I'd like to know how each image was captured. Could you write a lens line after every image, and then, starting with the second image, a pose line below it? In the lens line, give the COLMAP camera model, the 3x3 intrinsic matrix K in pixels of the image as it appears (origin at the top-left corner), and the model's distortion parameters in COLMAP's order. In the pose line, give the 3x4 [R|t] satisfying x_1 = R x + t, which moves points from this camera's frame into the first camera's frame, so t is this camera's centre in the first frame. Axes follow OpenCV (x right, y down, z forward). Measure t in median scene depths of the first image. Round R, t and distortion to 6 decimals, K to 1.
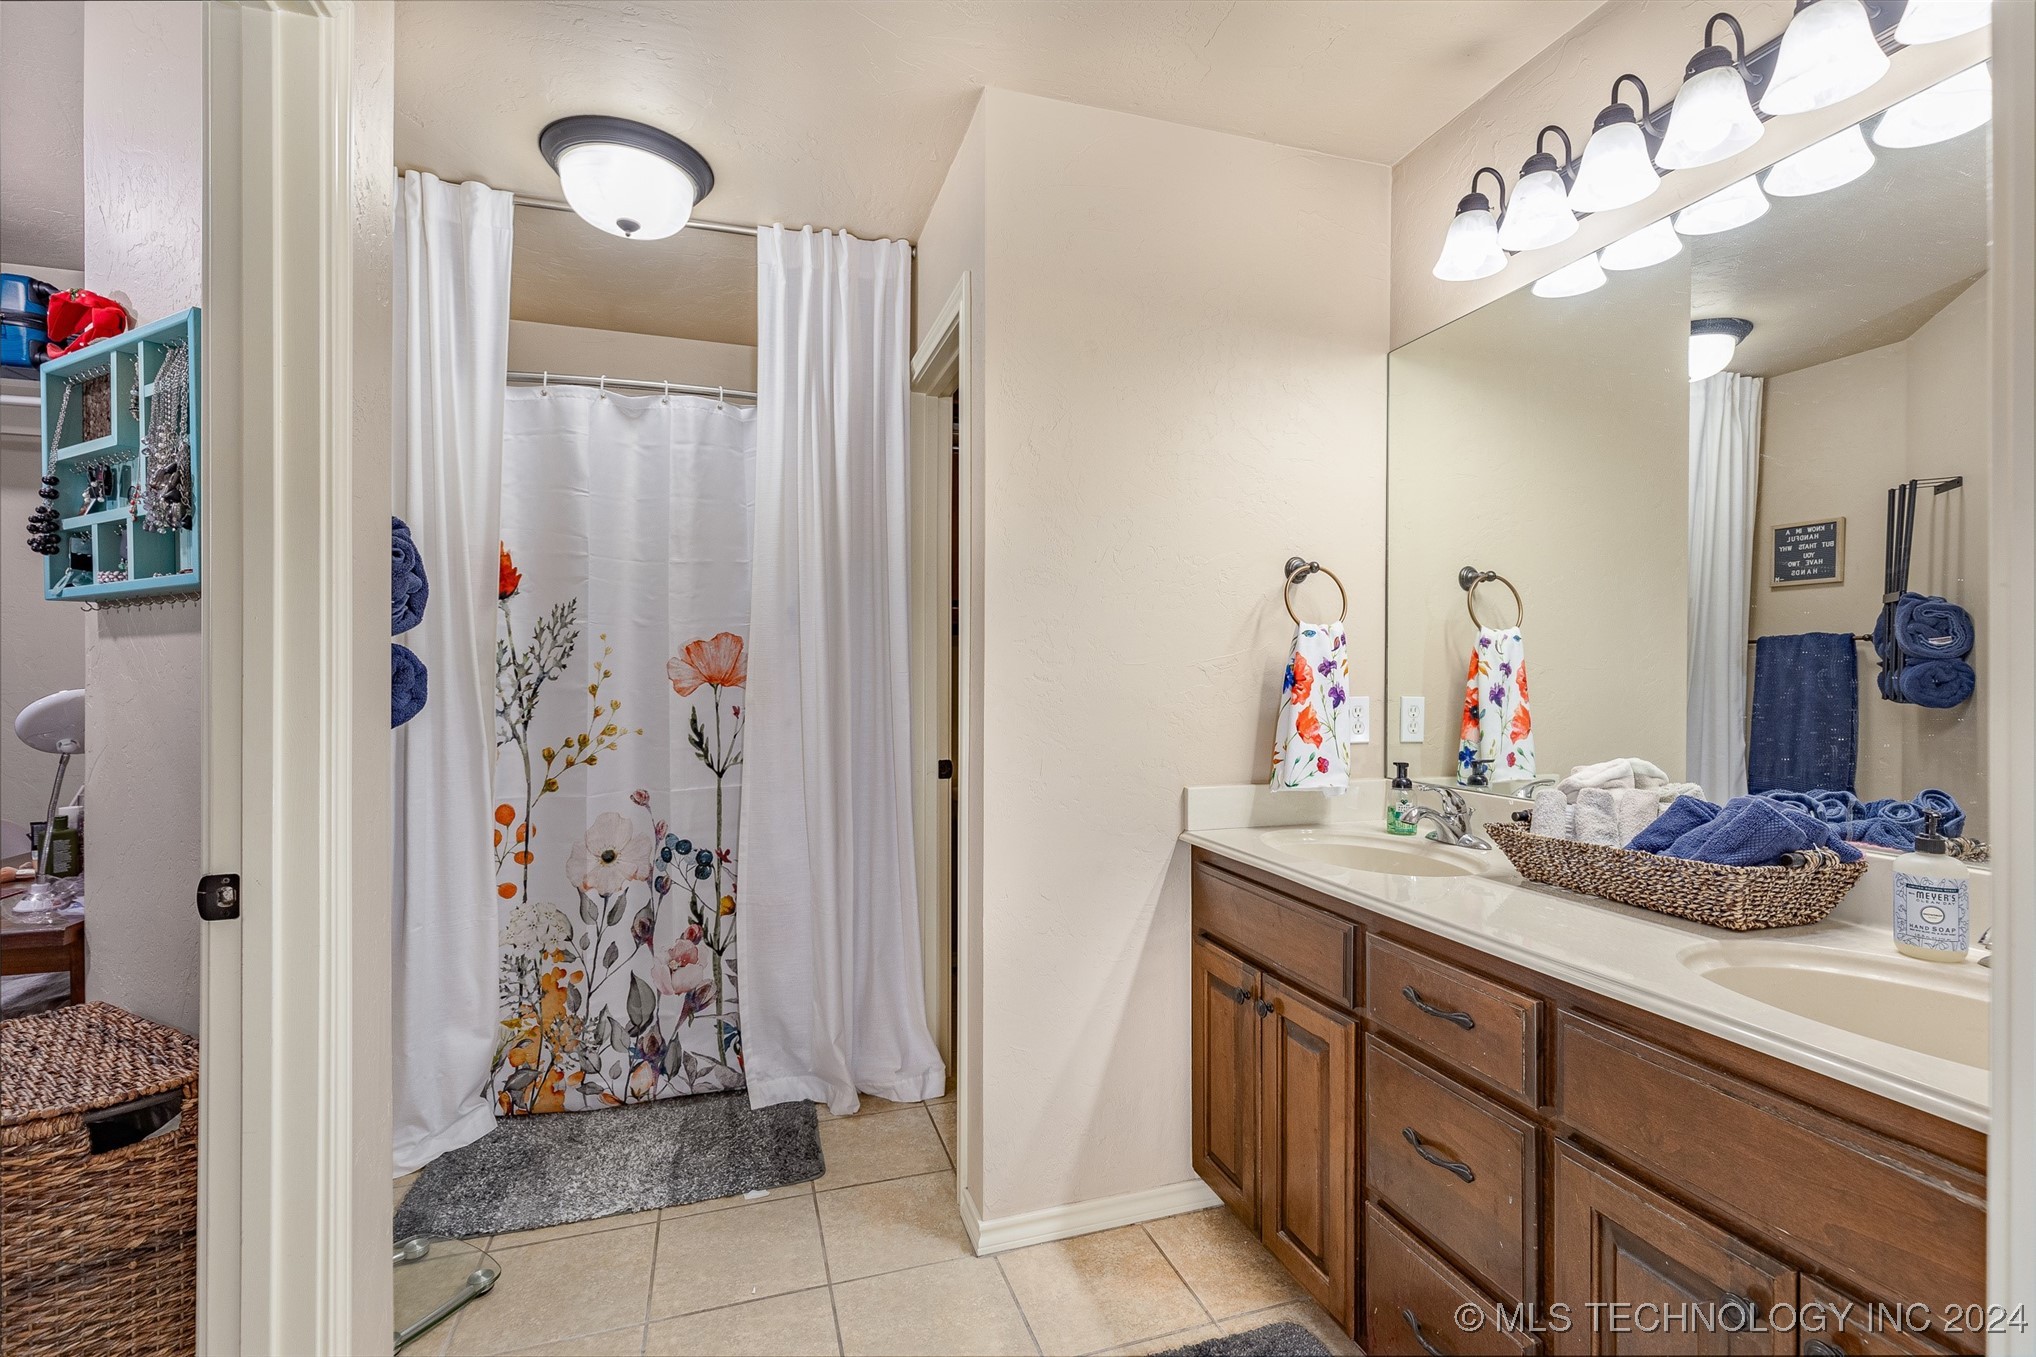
lens RADIAL K [[922.2, 0, 1027.4], [0, 922.2, 680.6], [0, 0, 1]] dist [0.008264, -0.000754]
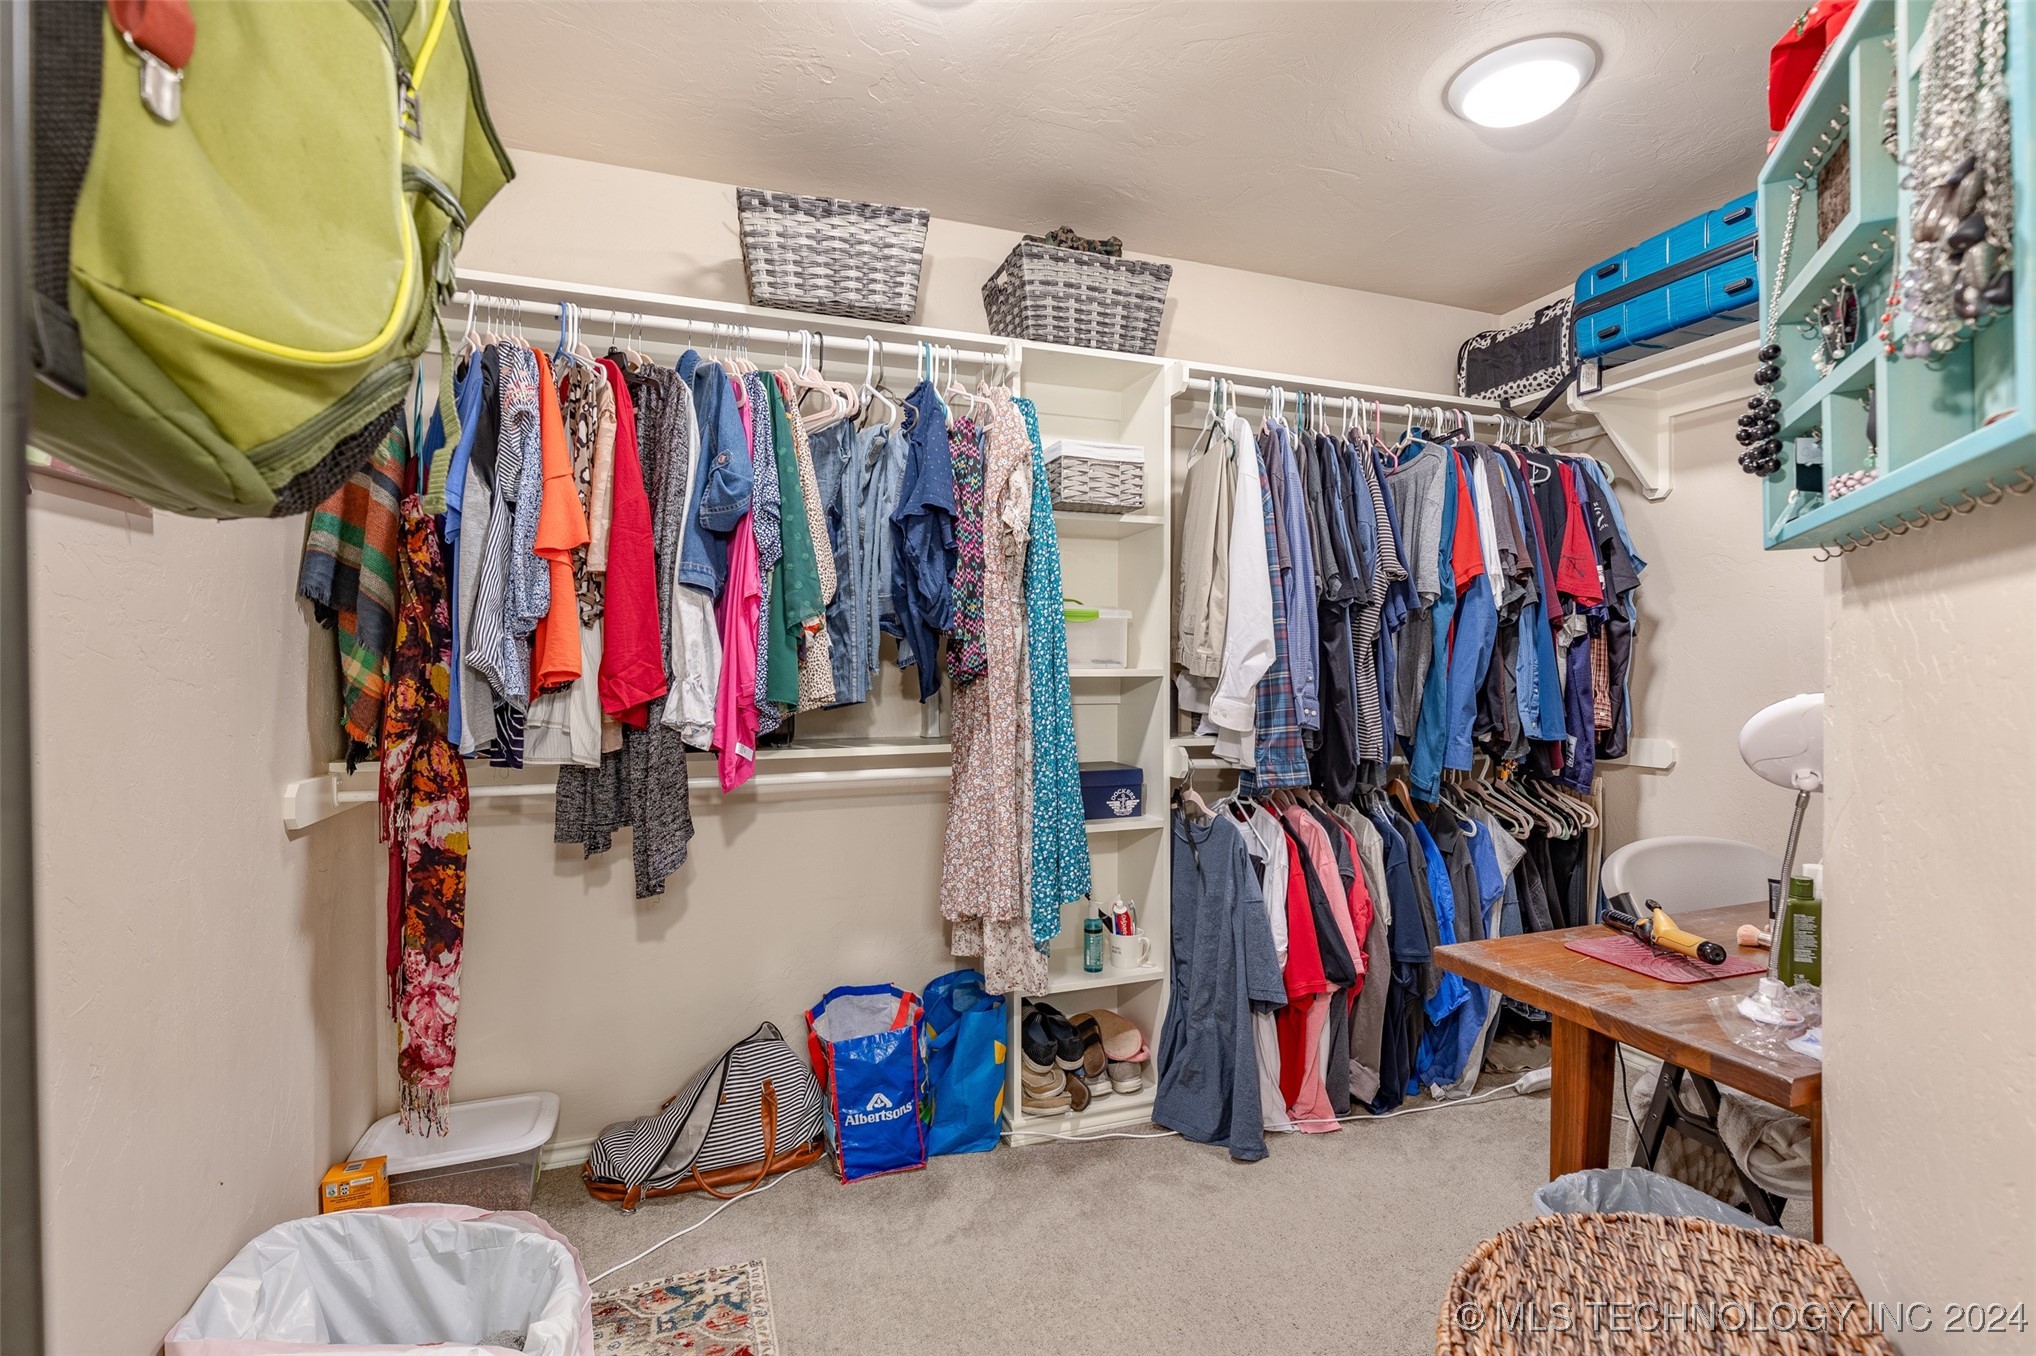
lens RADIAL K [[973.0, 0, 1037.3], [0, 973.0, 679.4], [0, 0, 1]] dist [0.002654, 0.000268]
pose [[0.063626, -0.004900, -0.997962, -0.437164], [-0.005704, 0.999970, -0.005274, 0.007012], [0.997958, 0.006028, 0.063596, 0.476289]]
